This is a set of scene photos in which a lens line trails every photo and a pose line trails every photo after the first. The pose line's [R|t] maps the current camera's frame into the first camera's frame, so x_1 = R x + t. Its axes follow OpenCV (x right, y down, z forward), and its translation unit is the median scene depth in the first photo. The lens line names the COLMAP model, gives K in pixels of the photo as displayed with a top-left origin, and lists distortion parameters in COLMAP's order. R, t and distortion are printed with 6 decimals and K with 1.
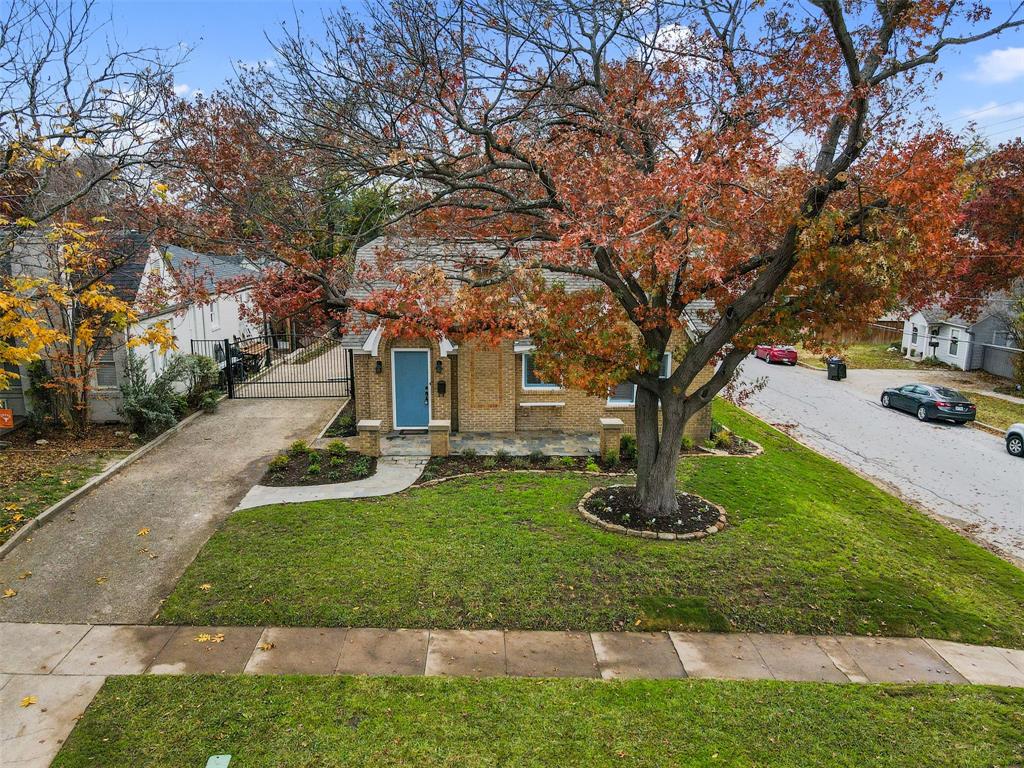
lens RADIAL K [[753.4, 0, 512.0], [0, 753.4, 384.0], [0, 0, 1]] dist [0.011304, 0.003551]
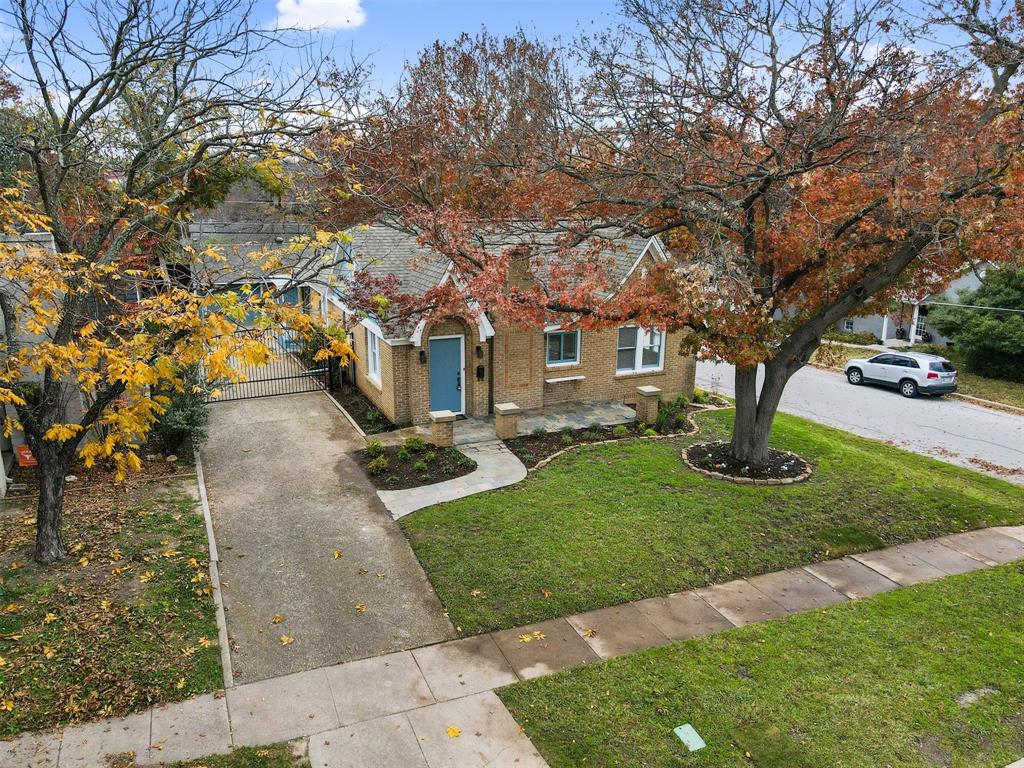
lens RADIAL K [[752.5, 0, 512.0], [0, 752.5, 384.0], [0, 0, 1]] dist [0.017153, -0.002510]
pose [[0.930289, -0.094929, 0.354330, -0.515943], [0.077481, 0.994992, 0.063144, -0.049860], [-0.358550, -0.031288, 0.932986, 0.043887]]
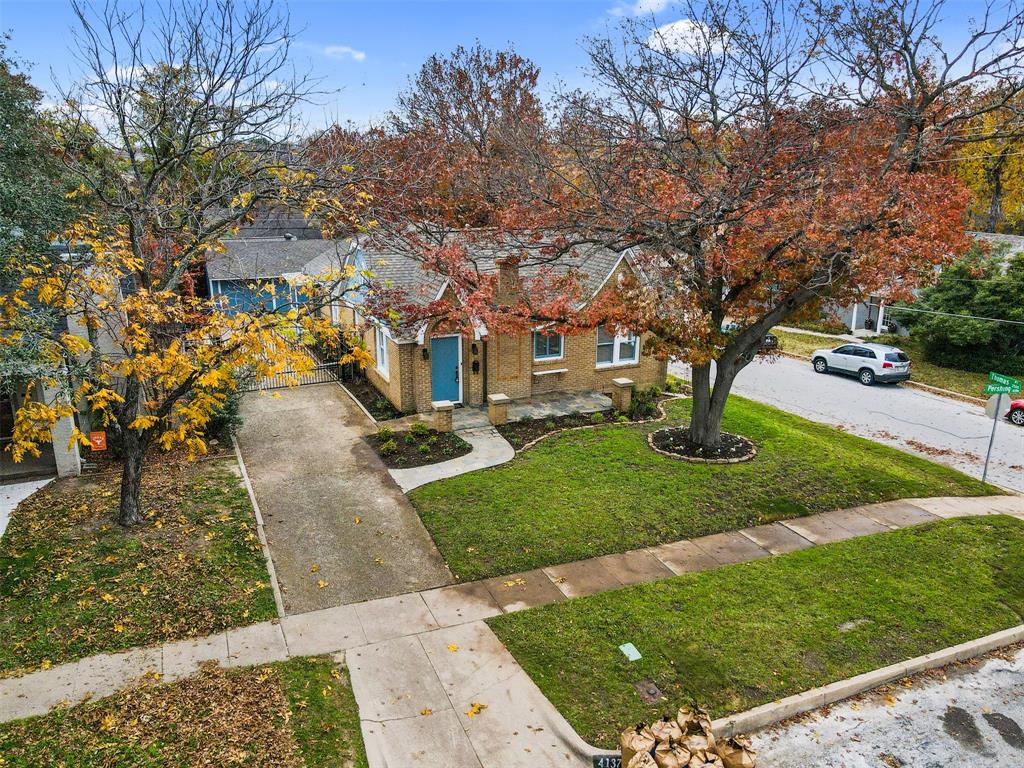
lens RADIAL K [[753.4, 0, 512.0], [0, 753.4, 384.0], [0, 0, 1]] dist [0.011304, 0.003551]
pose [[0.929718, -0.104711, 0.353071, -0.565583], [0.078582, 0.993053, 0.087586, -0.081827], [-0.359790, -0.053686, 0.931488, -0.133213]]
